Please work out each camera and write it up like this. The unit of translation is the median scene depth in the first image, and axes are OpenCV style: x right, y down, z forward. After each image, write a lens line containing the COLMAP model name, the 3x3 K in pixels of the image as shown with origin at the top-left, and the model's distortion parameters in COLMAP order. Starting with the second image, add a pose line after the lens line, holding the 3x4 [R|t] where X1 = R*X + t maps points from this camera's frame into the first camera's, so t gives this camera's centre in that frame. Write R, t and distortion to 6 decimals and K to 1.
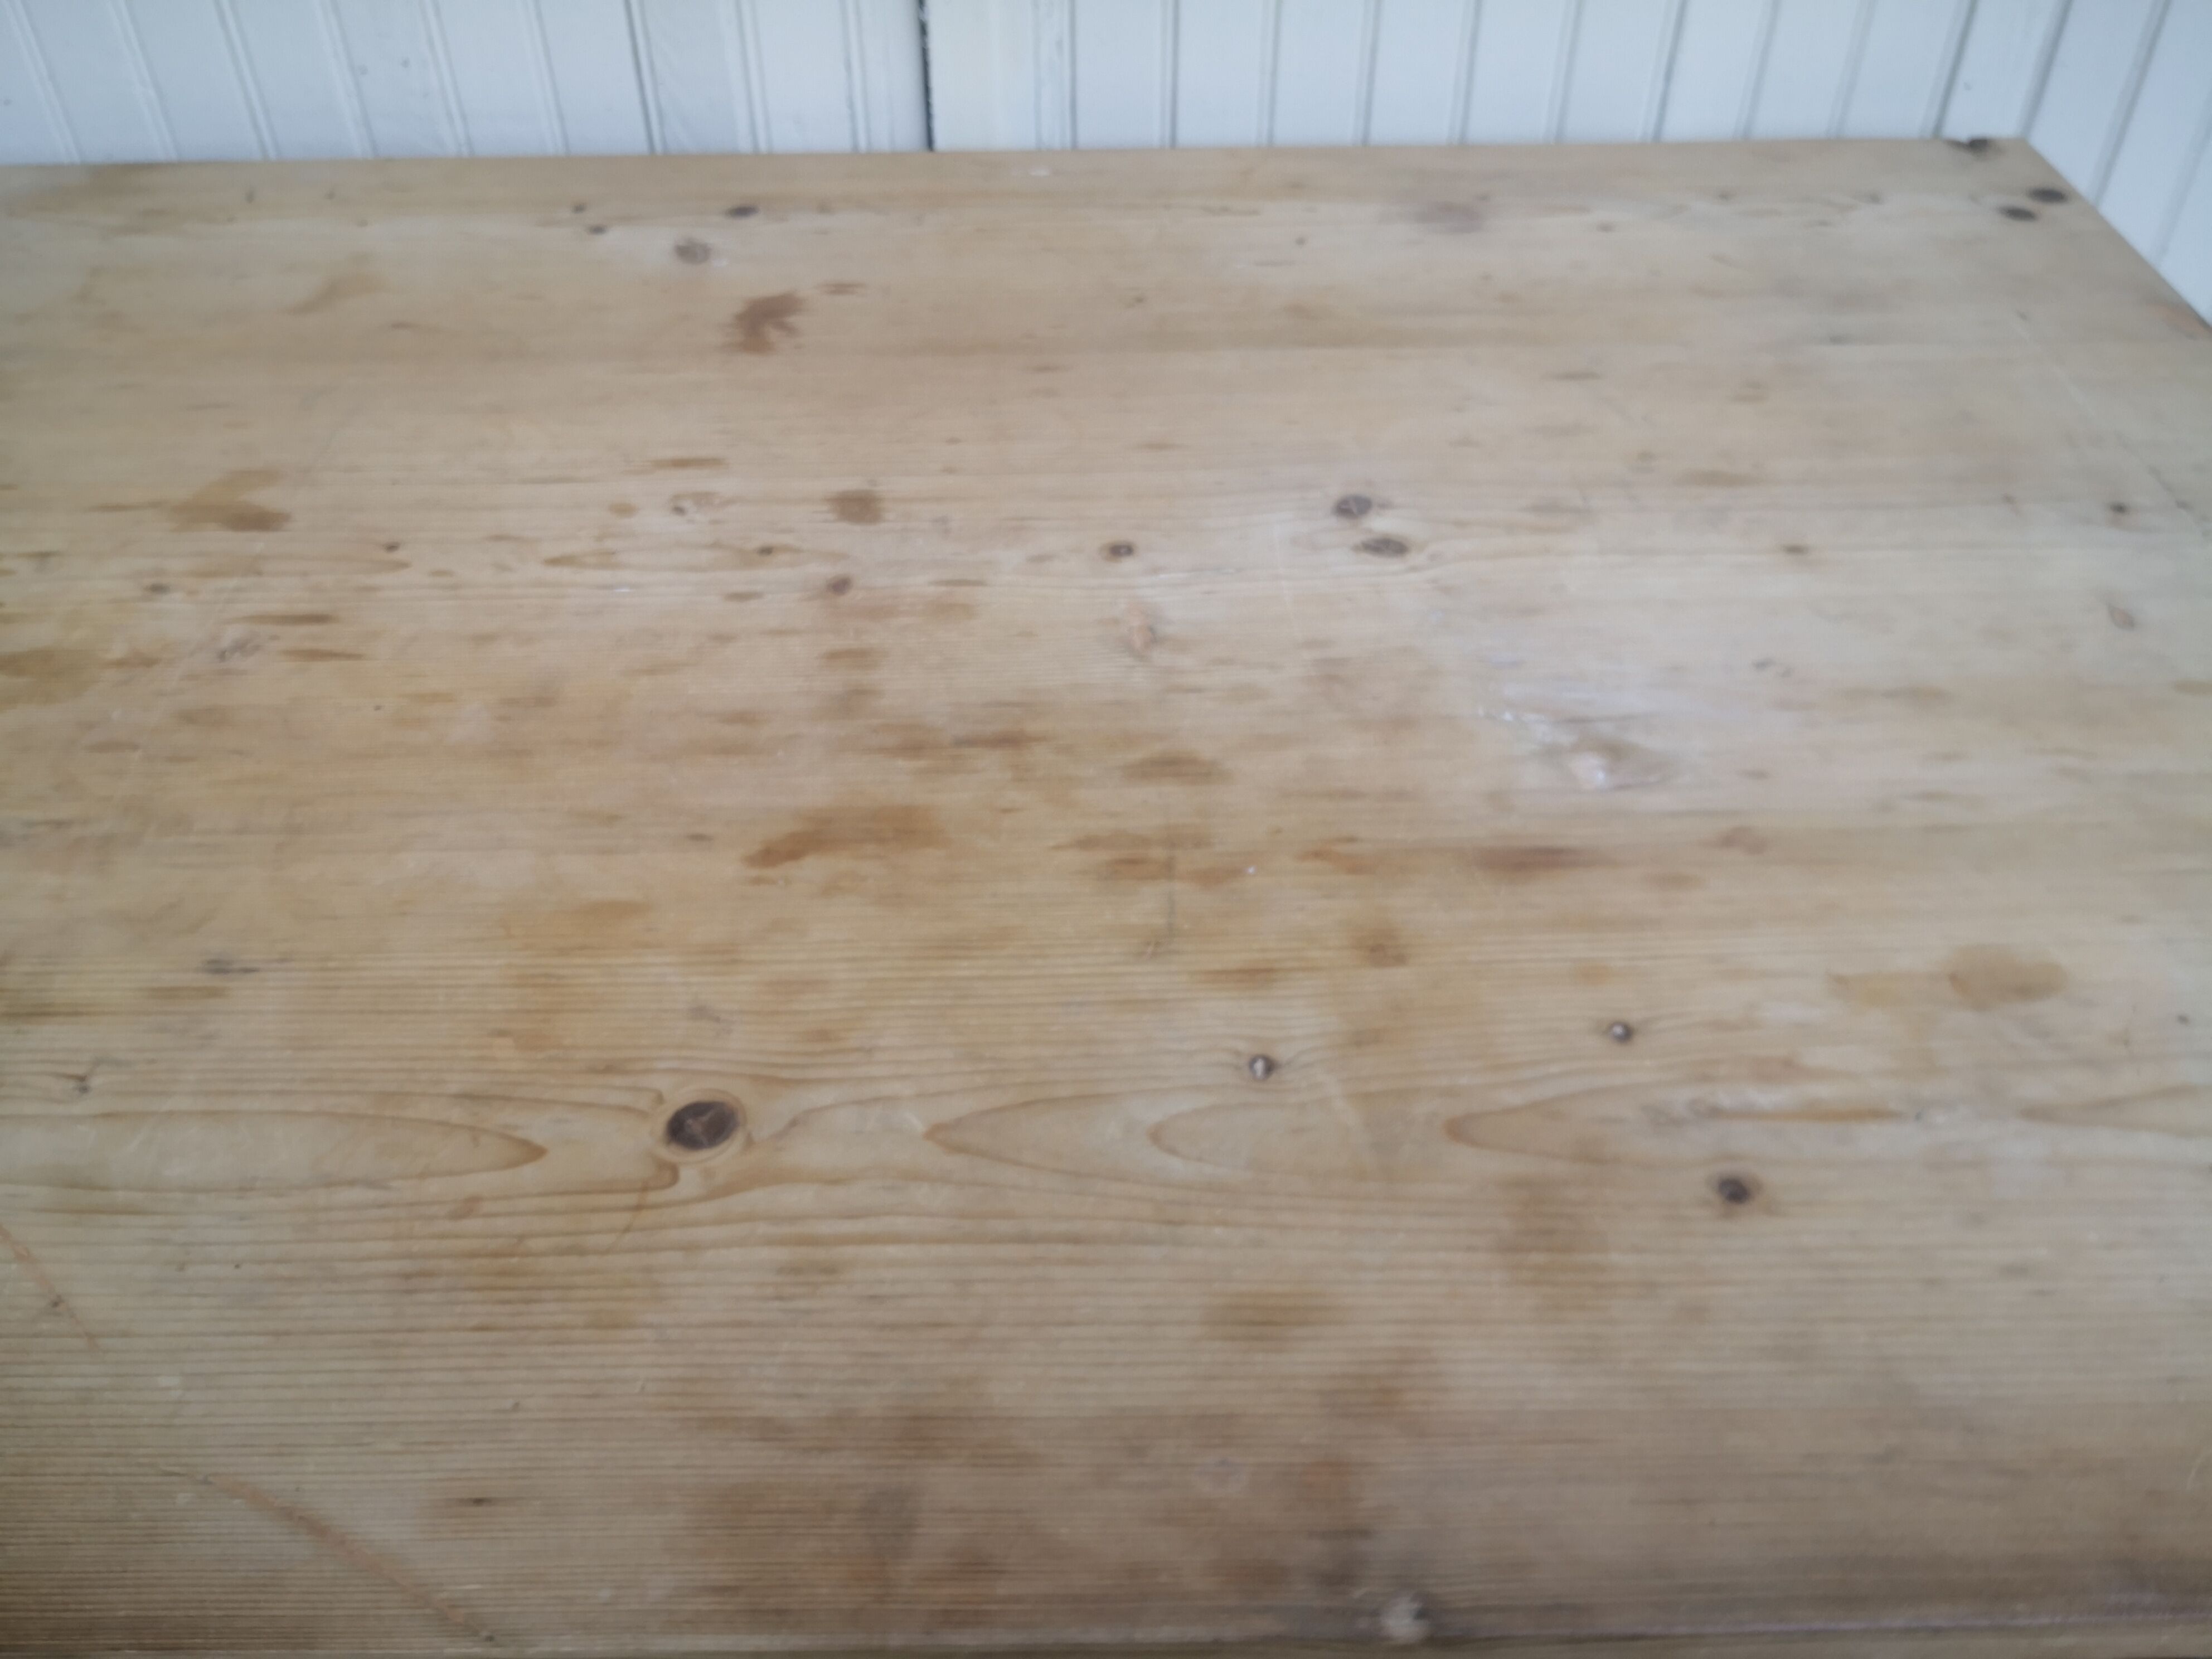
lens RADIAL K [[1792.8, 0, 1107.8], [0, 1792.8, 851.2], [0, 0, 1]] dist [0.021970, -0.049085]
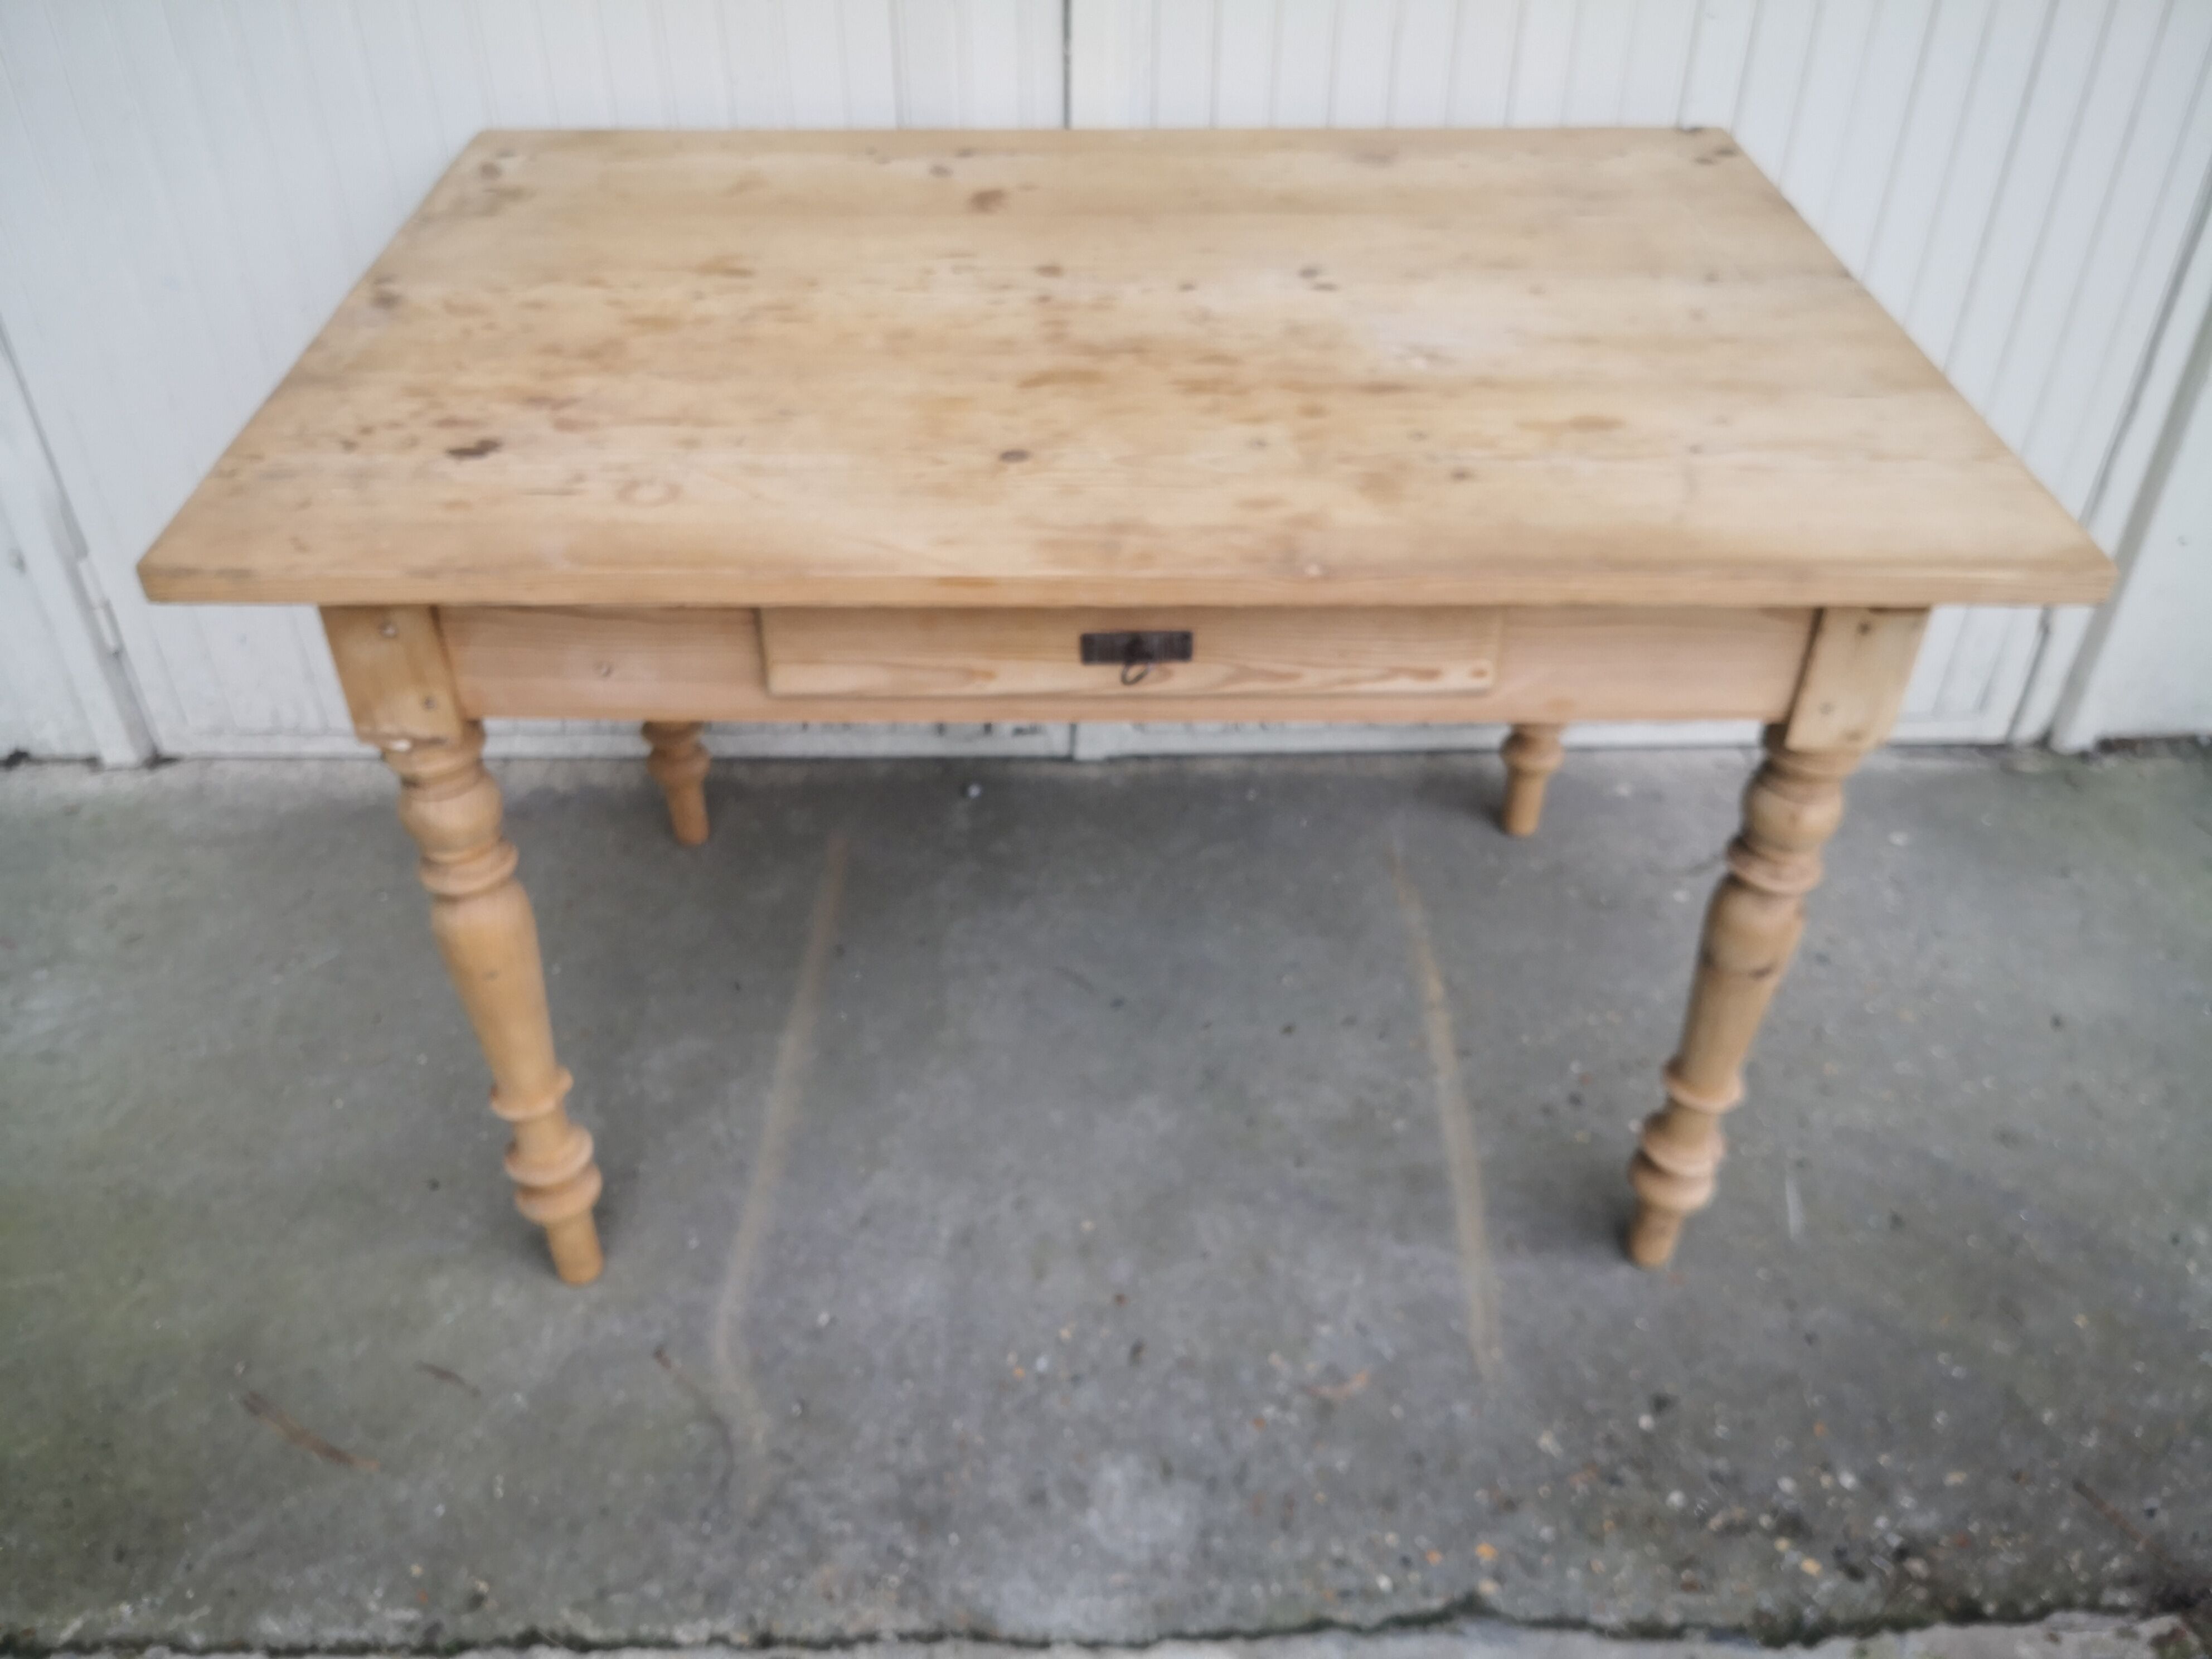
lens RADIAL K [[1818.3, 0, 1108.5], [0, 1818.3, 856.9], [0, 0, 1]] dist [0.015253, -0.051705]
pose [[0.999938, 0.009084, -0.006362, -0.067950], [-0.009569, 0.996683, -0.080816, 0.675279], [0.005607, 0.080872, 0.996709, -1.014896]]
